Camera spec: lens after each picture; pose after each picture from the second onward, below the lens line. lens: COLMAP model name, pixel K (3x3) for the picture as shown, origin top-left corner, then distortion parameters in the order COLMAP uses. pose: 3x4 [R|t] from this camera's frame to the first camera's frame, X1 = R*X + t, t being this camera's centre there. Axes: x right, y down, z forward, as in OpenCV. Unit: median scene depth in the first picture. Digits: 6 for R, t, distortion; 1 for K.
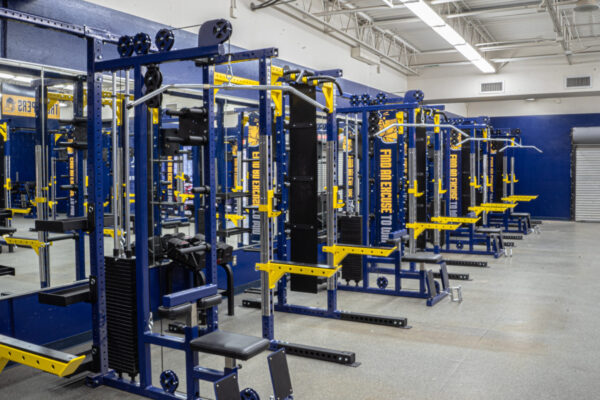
lens RADIAL K [[566.8, 0, 300.0], [0, 566.8, 200.0], [0, 0, 1]] dist [-0.116758, -0.001417]
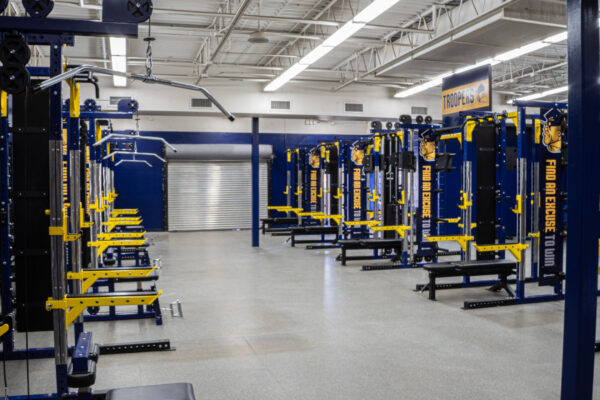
lens RADIAL K [[566.8, 0, 300.0], [0, 566.8, 200.0], [0, 0, 1]] dist [-0.116758, -0.001417]
pose [[0.681810, -0.018485, 0.731296, -0.240028], [0.037395, 0.999254, -0.009607, -0.005294], [-0.730573, 0.033897, 0.681993, 0.128549]]
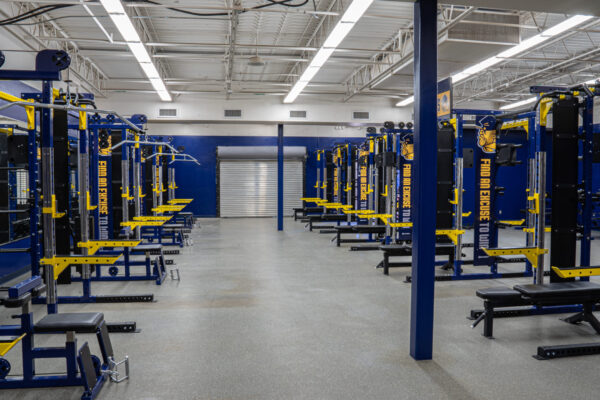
lens RADIAL K [[490.6, 0, 300.0], [0, 490.6, 200.0], [0, 0, 1]] dist [-0.141758, 0.111367]
pose [[0.776140, -0.021089, 0.630207, -0.164169], [0.027892, 0.999611, -0.000900, 0.005167], [-0.629943, 0.018276, 0.776426, -0.045021]]
